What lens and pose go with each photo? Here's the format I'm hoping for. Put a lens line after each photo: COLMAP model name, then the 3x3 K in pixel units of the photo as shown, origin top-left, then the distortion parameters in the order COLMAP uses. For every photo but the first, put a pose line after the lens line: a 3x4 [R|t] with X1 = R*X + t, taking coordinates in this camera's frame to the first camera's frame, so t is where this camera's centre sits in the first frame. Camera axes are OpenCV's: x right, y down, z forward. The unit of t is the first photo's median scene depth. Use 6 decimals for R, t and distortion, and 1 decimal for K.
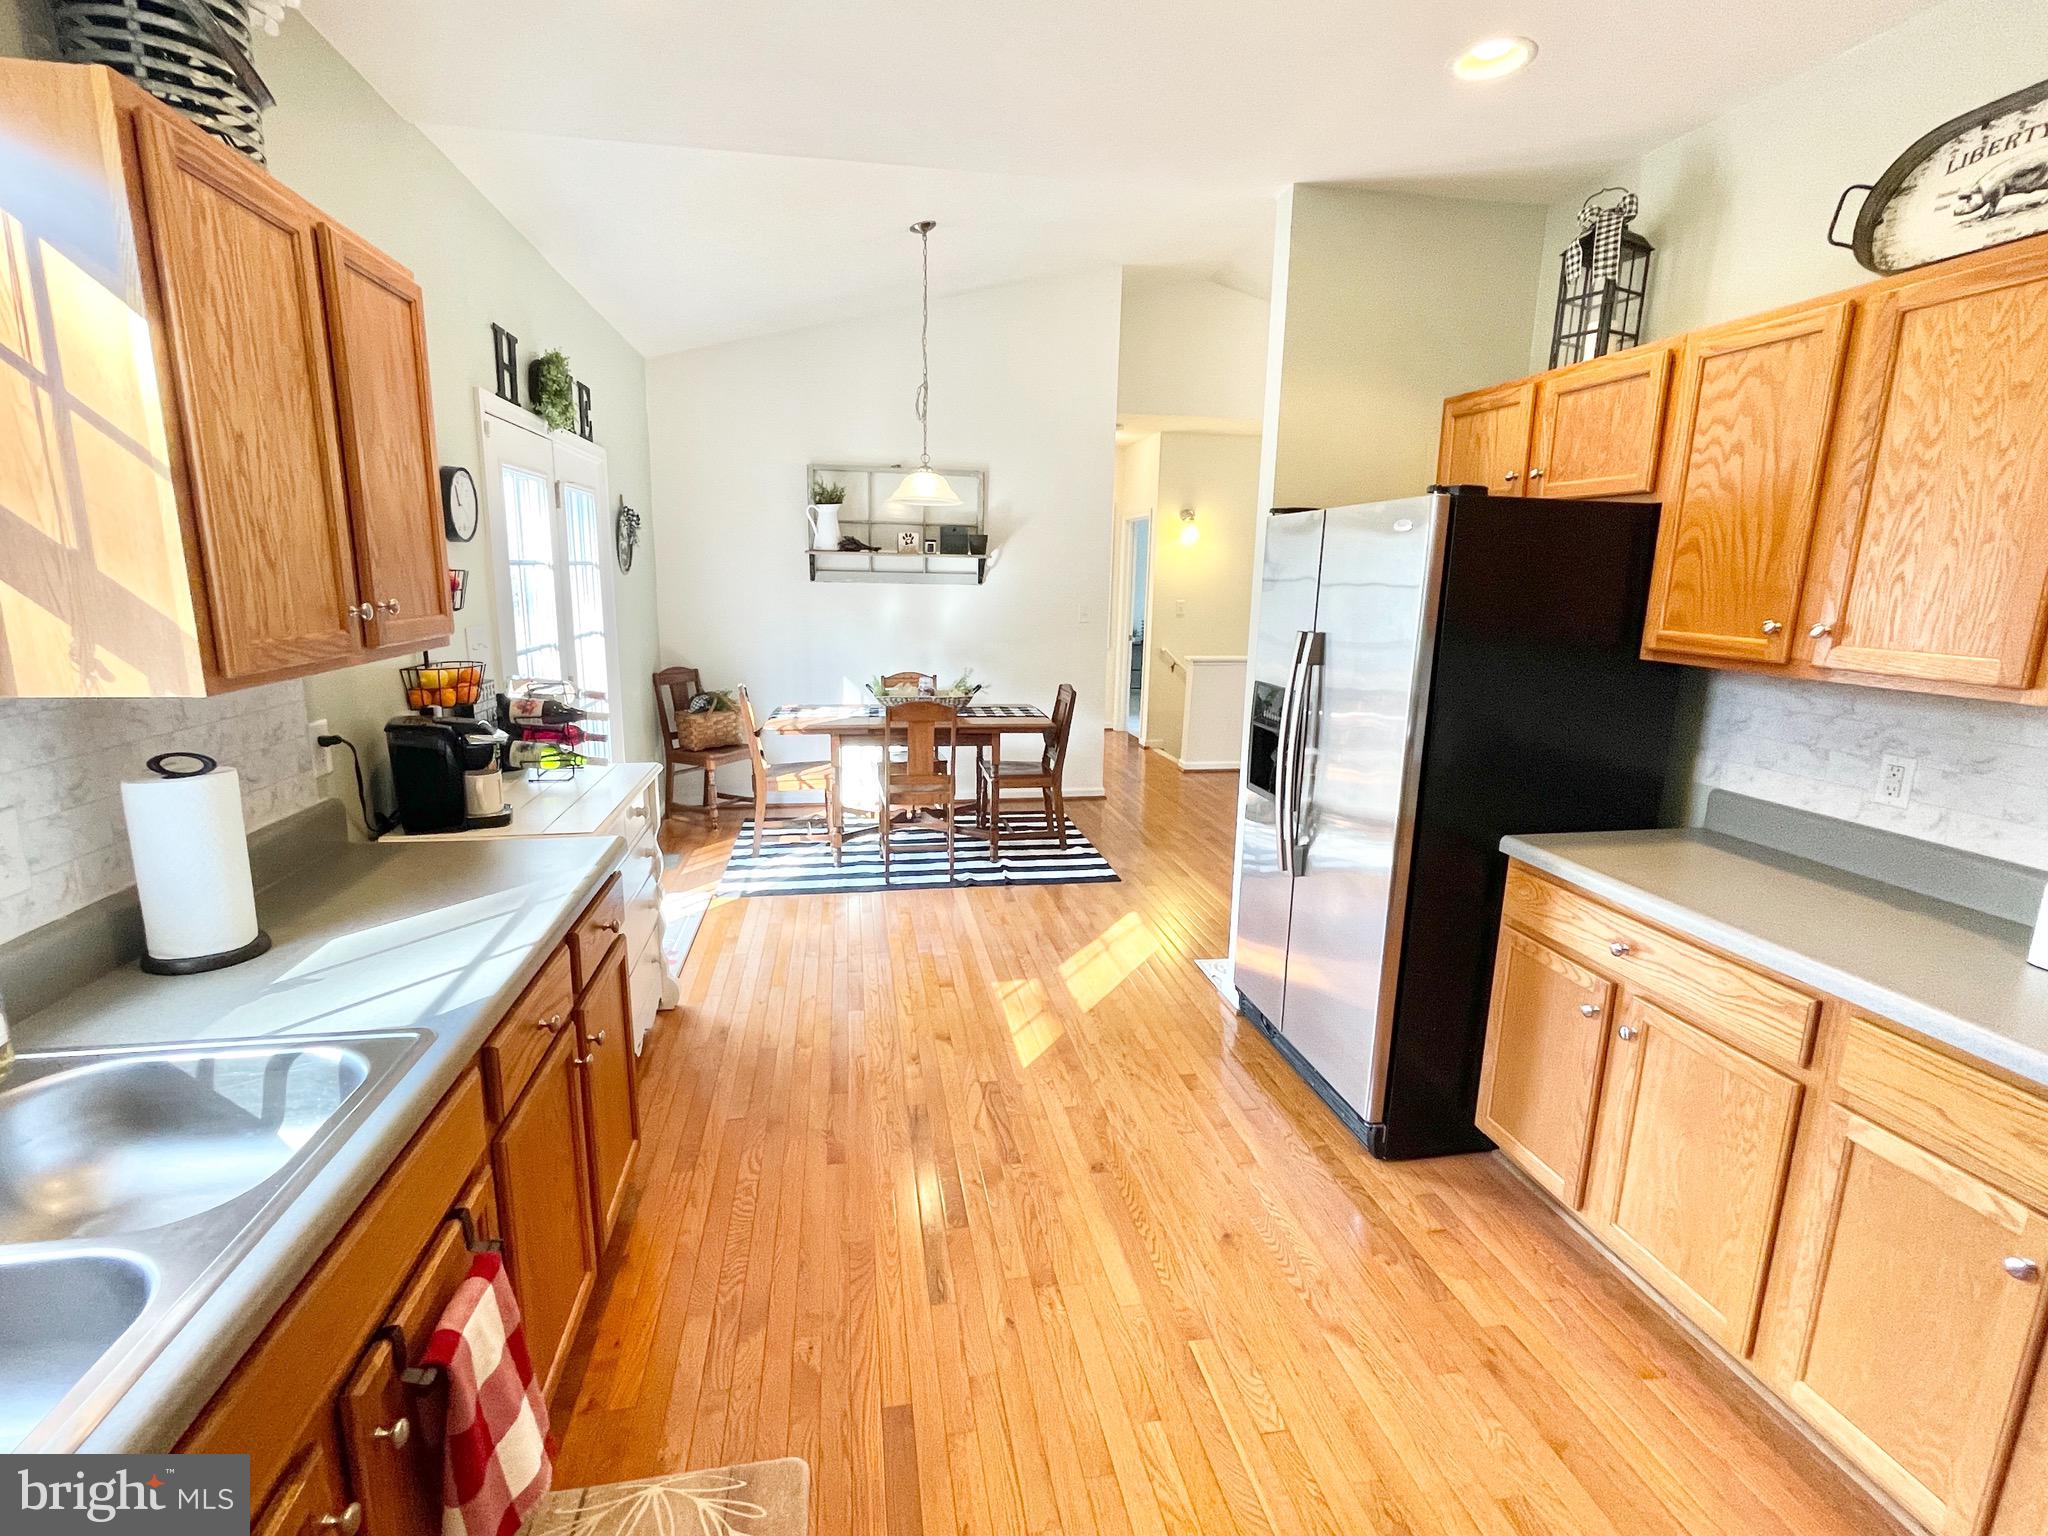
lens RADIAL K [[947.3, 0, 1030.3], [0, 947.3, 762.3], [0, 0, 1]] dist [-0.010798, 0.003824]
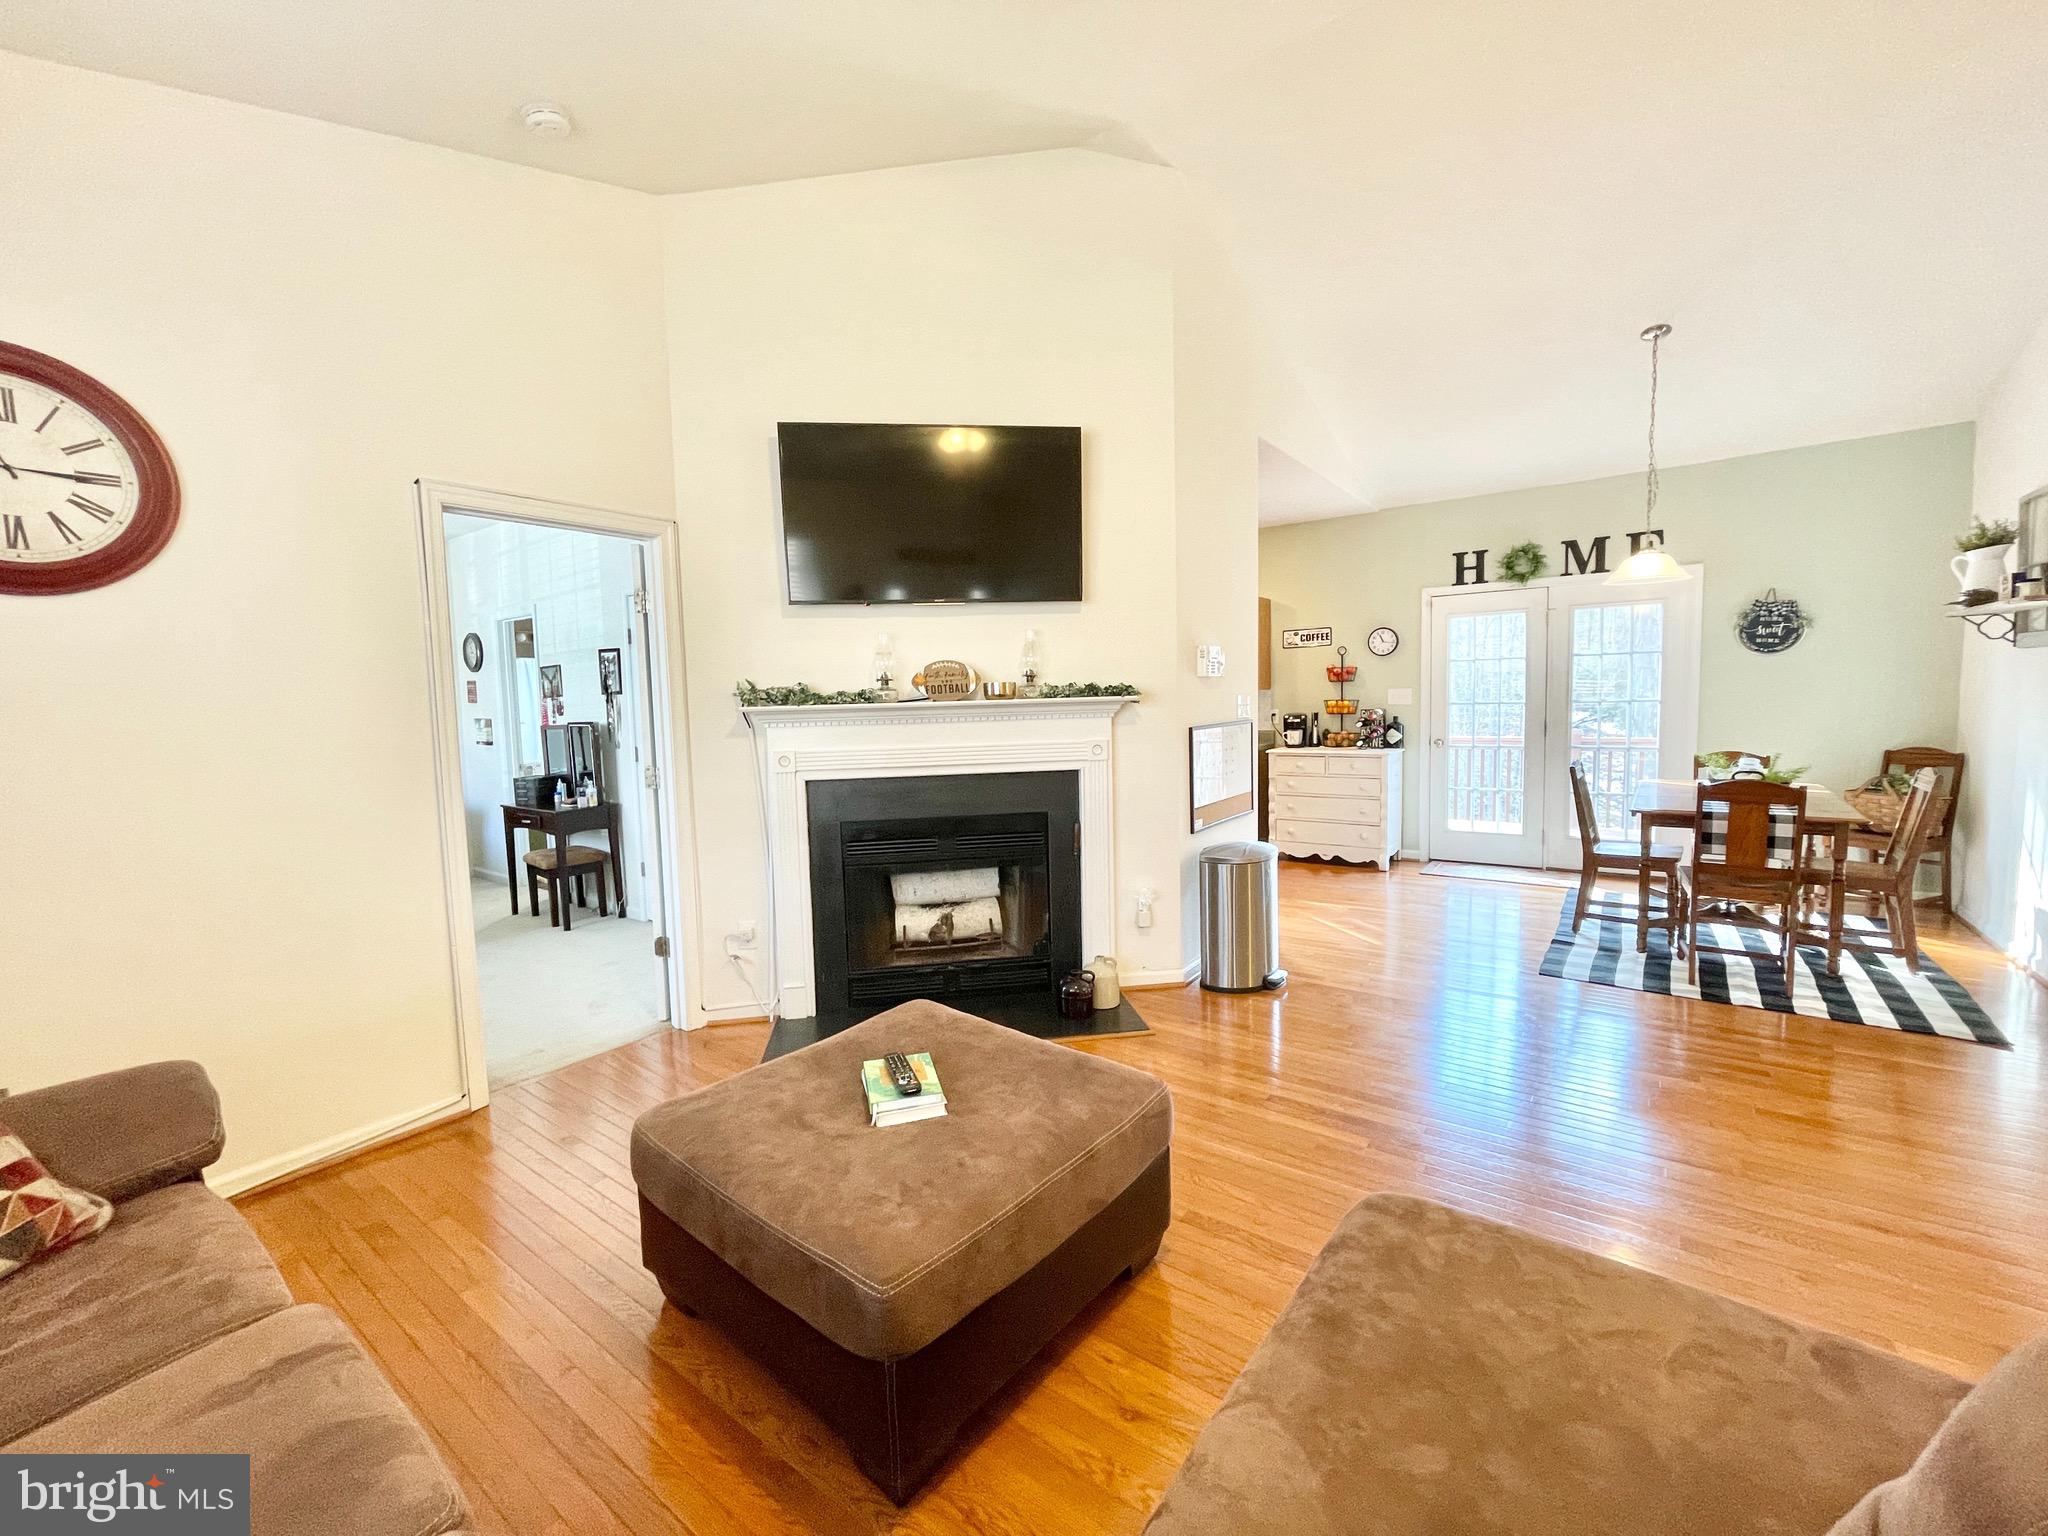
lens RADIAL K [[834.7, 0, 1024.3], [0, 834.7, 764.8], [0, 0, 1]] dist [-0.002793, -0.000098]
pose [[-0.727419, 0.061981, -0.683388, 1.946975], [-0.118464, 0.969616, 0.214037, -0.358368], [0.675890, 0.236652, -0.697975, 2.315313]]
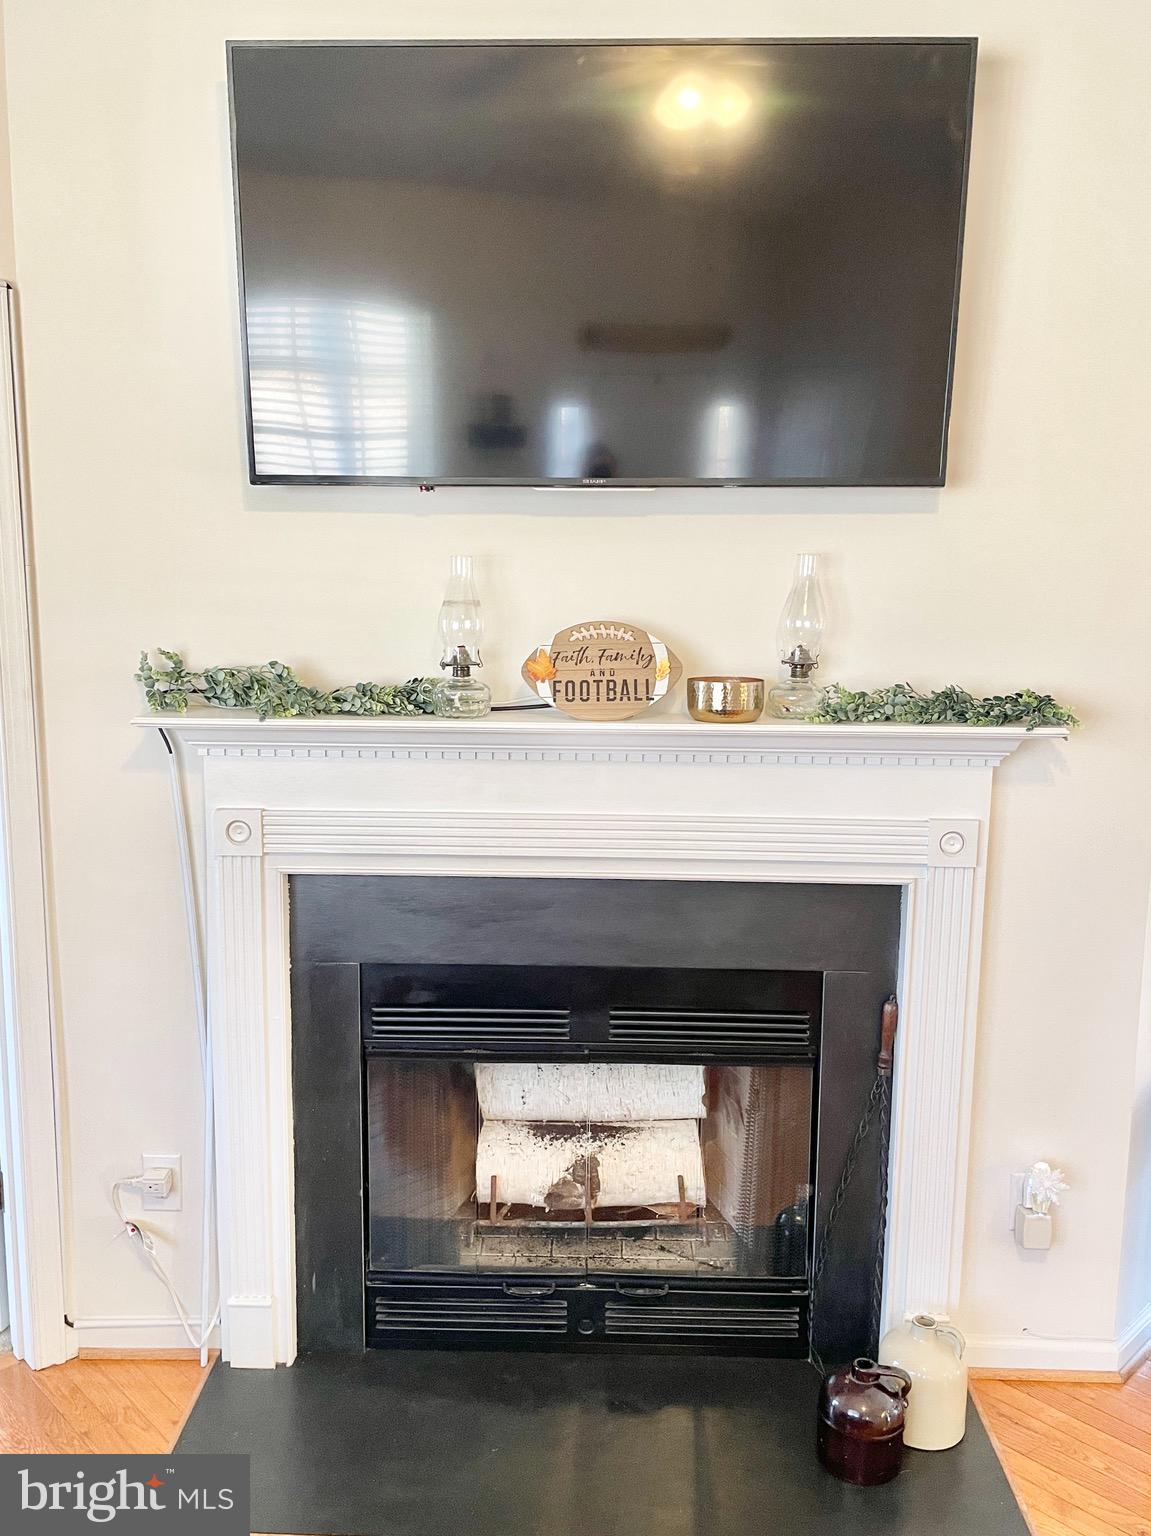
lens RADIAL K [[1277.9, 0, 563.3], [0, 1277.9, 760.0], [0, 0, 1]] dist [0.052146, -0.017003]
pose [[-0.842343, 0.066530, -0.534820, 1.592390], [-0.125261, 0.941009, 0.314345, -0.406756], [0.524183, 0.331778, -0.784318, 1.941930]]
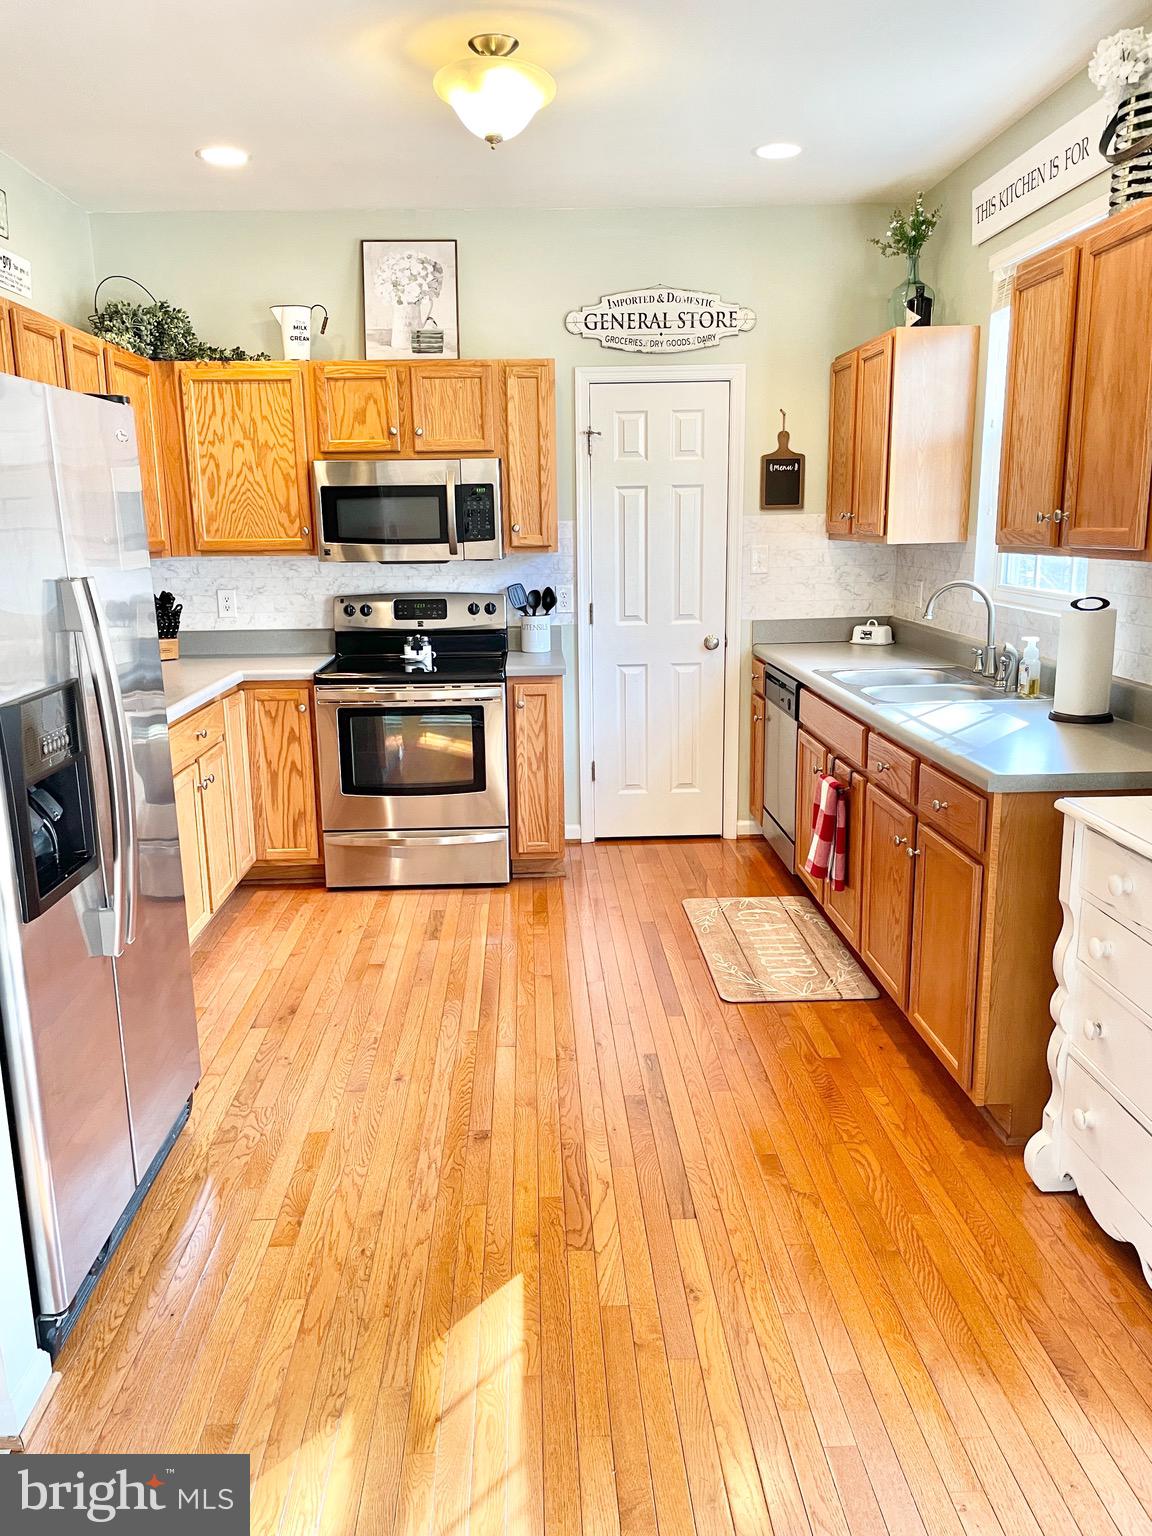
lens RADIAL K [[1167.9, 0, 567.8], [0, 1167.9, 789.0], [0, 0, 1]] dist [0.059345, -0.074646]
pose [[-0.988719, -0.027578, 0.147224, -0.177447], [0.036490, 0.908943, 0.415320, -0.366041], [-0.145272, 0.416006, -0.897683, 1.933446]]
